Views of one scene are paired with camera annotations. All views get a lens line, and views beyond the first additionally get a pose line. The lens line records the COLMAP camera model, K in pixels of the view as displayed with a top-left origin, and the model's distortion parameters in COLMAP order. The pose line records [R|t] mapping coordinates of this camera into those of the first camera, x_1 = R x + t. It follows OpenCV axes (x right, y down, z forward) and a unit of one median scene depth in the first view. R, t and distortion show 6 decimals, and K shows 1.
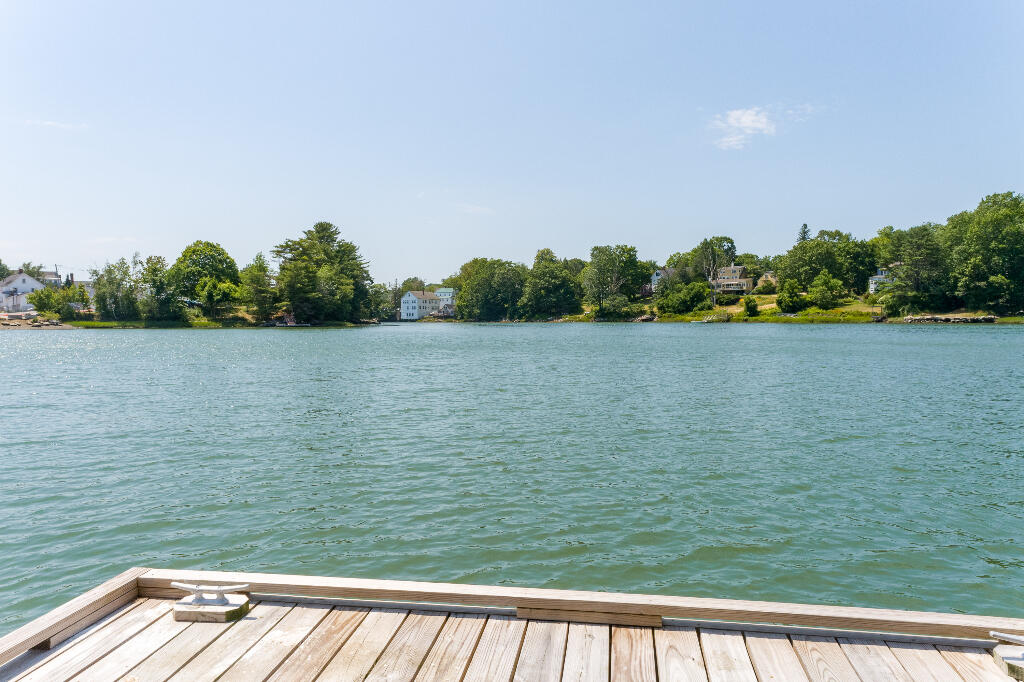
lens RADIAL K [[692.7, 0, 510.9], [0, 692.7, 340.1], [0, 0, 1]] dist [0.051060, 0.000601]
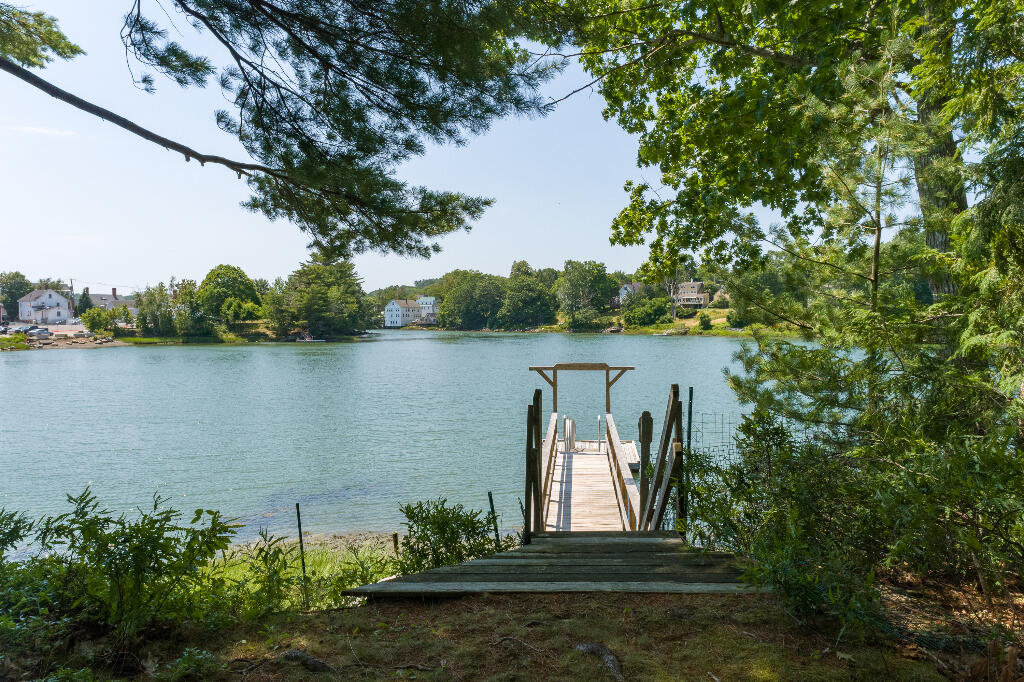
lens RADIAL K [[692.7, 0, 512.4], [0, 692.7, 343.2], [0, 0, 1]] dist [0.051060, 0.000601]
pose [[0.999073, 0.001697, 0.043015, -0.016680], [-0.001817, 0.999995, 0.002756, -0.013056], [-0.043010, -0.002831, 0.999071, -0.108998]]
